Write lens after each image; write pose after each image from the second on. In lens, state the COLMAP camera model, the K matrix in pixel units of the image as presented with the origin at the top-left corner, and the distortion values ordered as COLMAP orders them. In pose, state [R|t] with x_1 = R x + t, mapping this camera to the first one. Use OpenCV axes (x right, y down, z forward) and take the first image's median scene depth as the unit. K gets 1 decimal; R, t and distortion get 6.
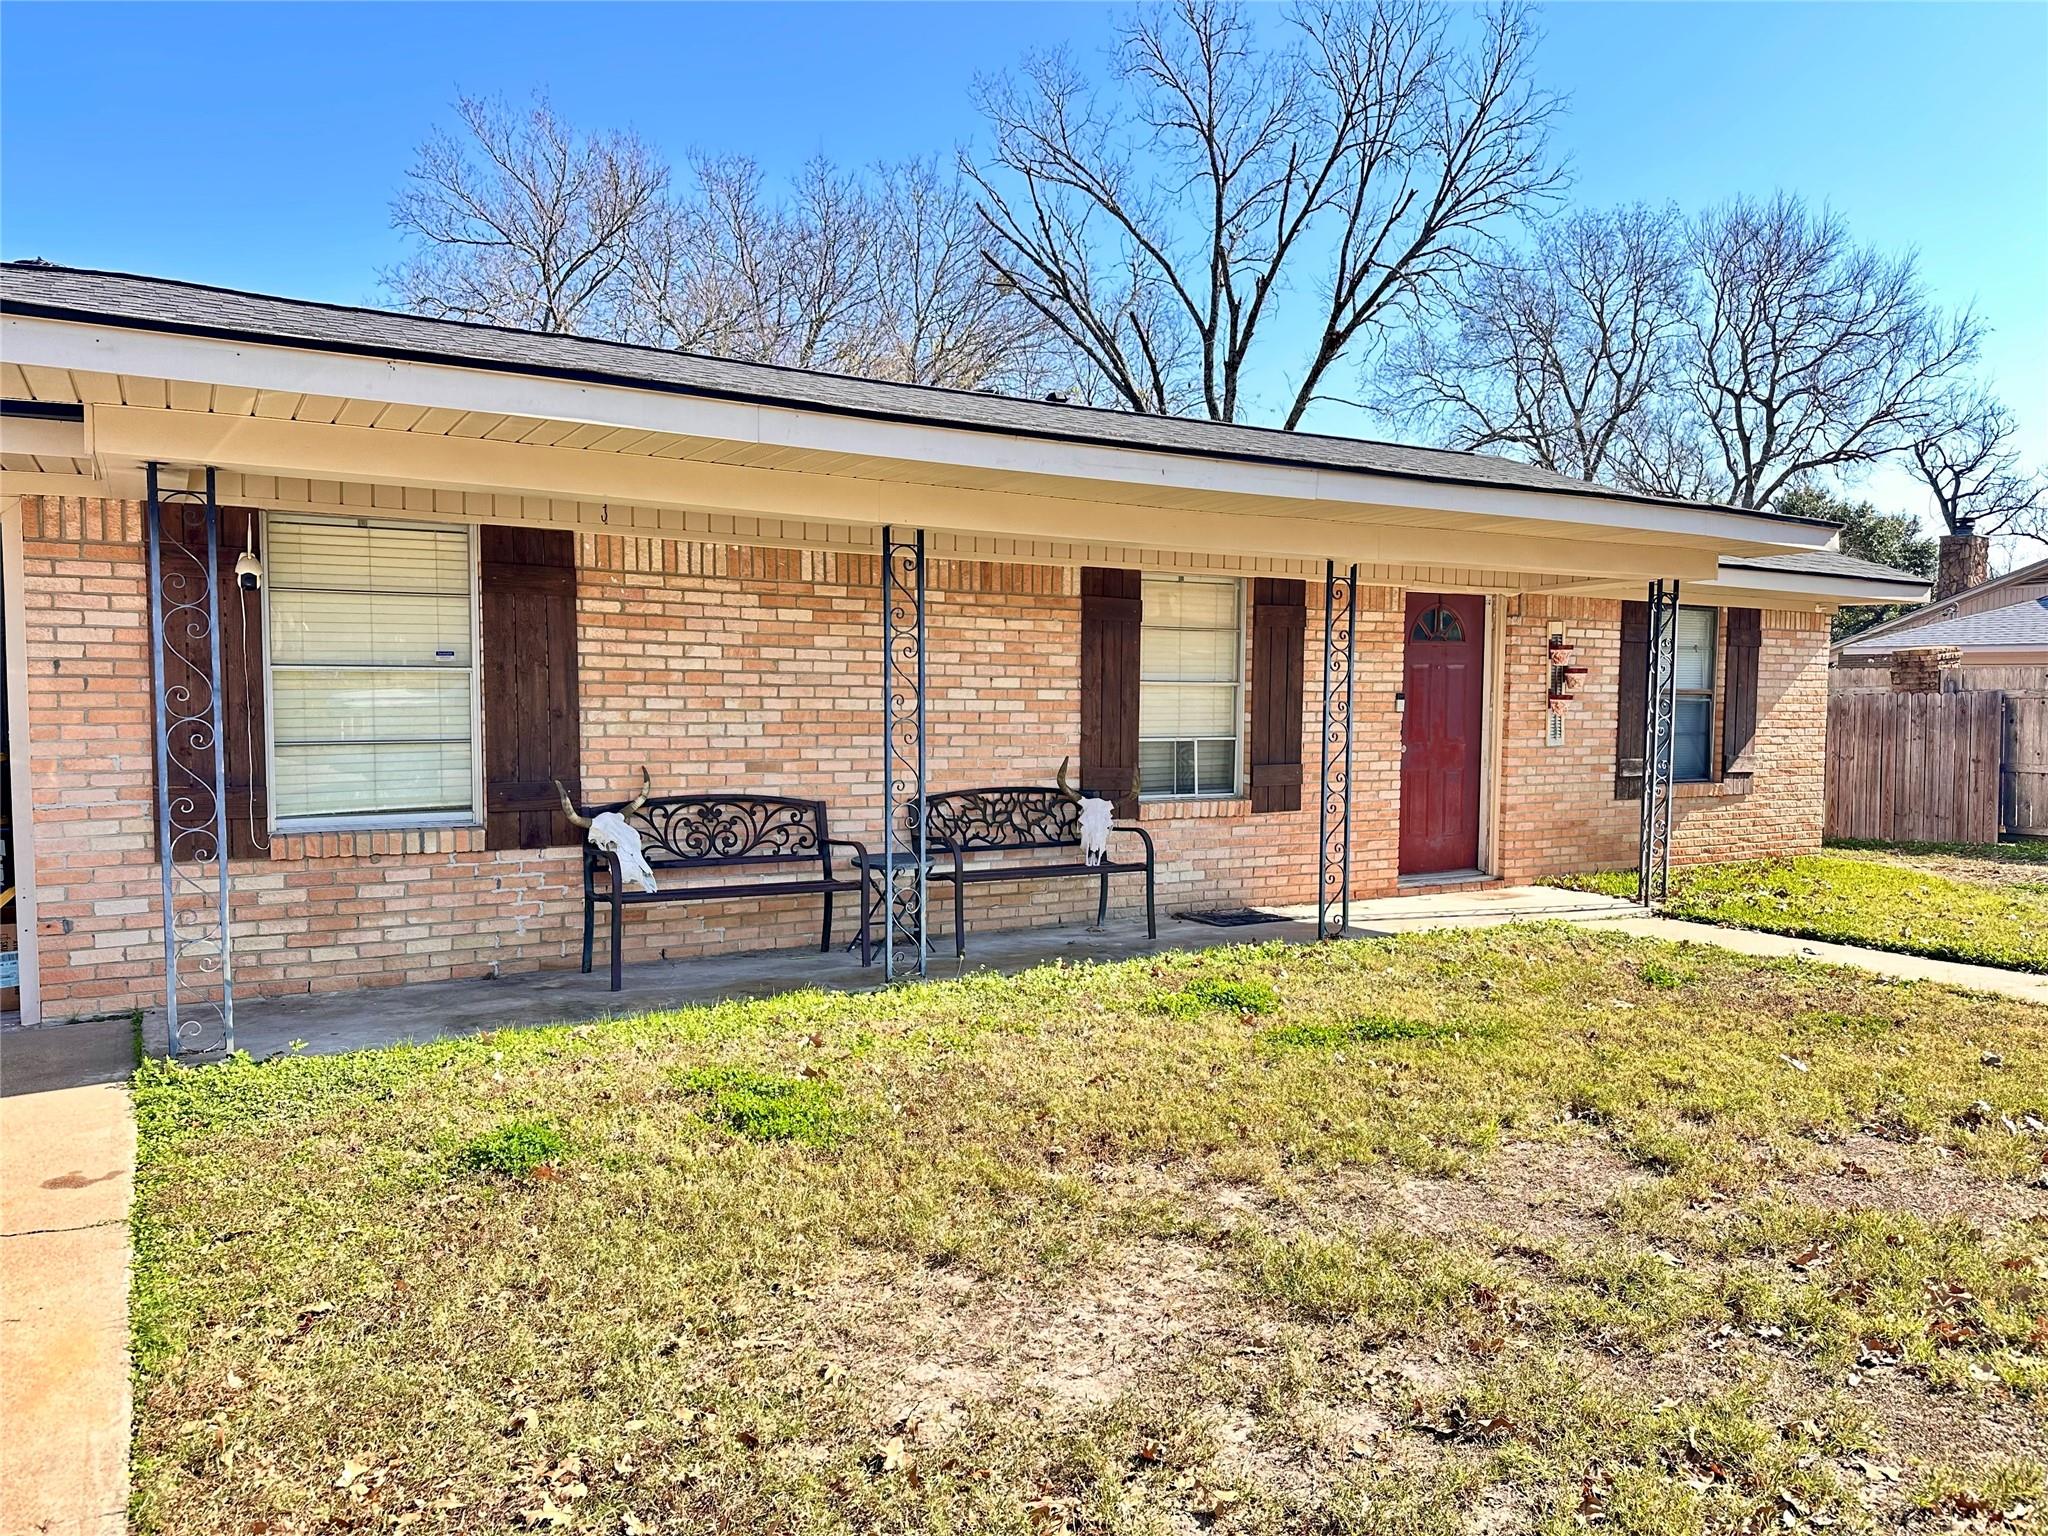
lens RADIAL K [[1431.2, 0, 1017.0], [0, 1431.2, 773.6], [0, 0, 1]] dist [0.047459, -0.058687]
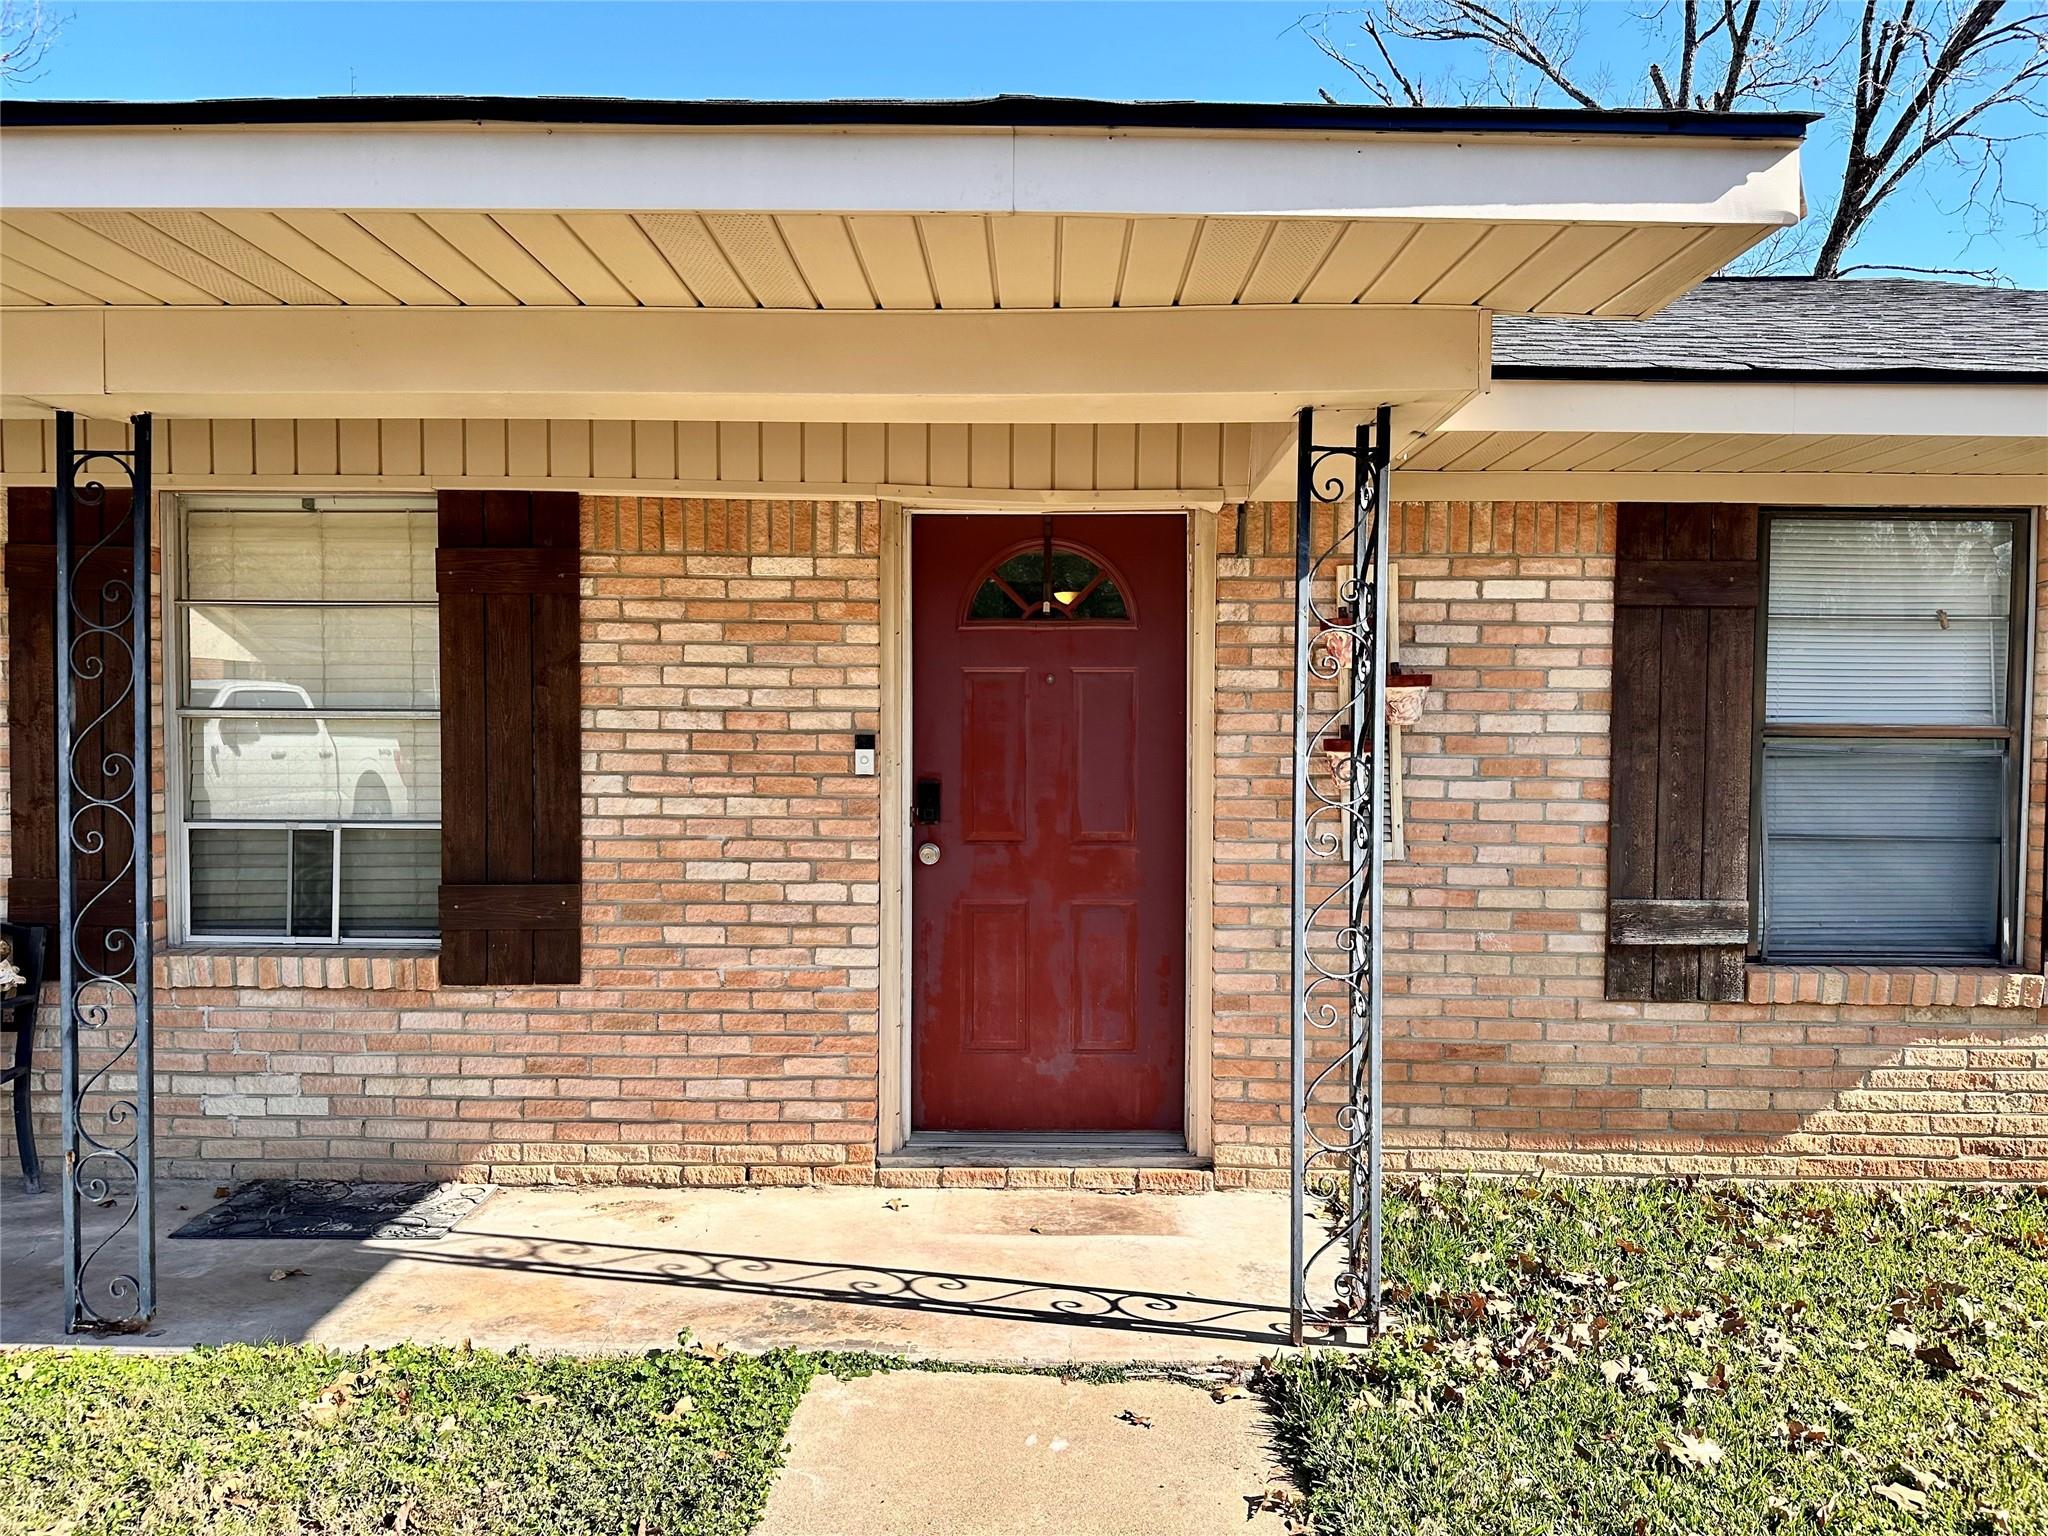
lens RADIAL K [[1431.2, 0, 884.0], [0, 1431.2, 729.3], [0, 0, 1]] dist [0.047459, -0.058687]
pose [[0.859878, 0.010074, -0.510400, 0.454850], [-0.027421, 0.999273, -0.026473, -0.041839], [0.509763, 0.036759, 0.859529, 0.559452]]
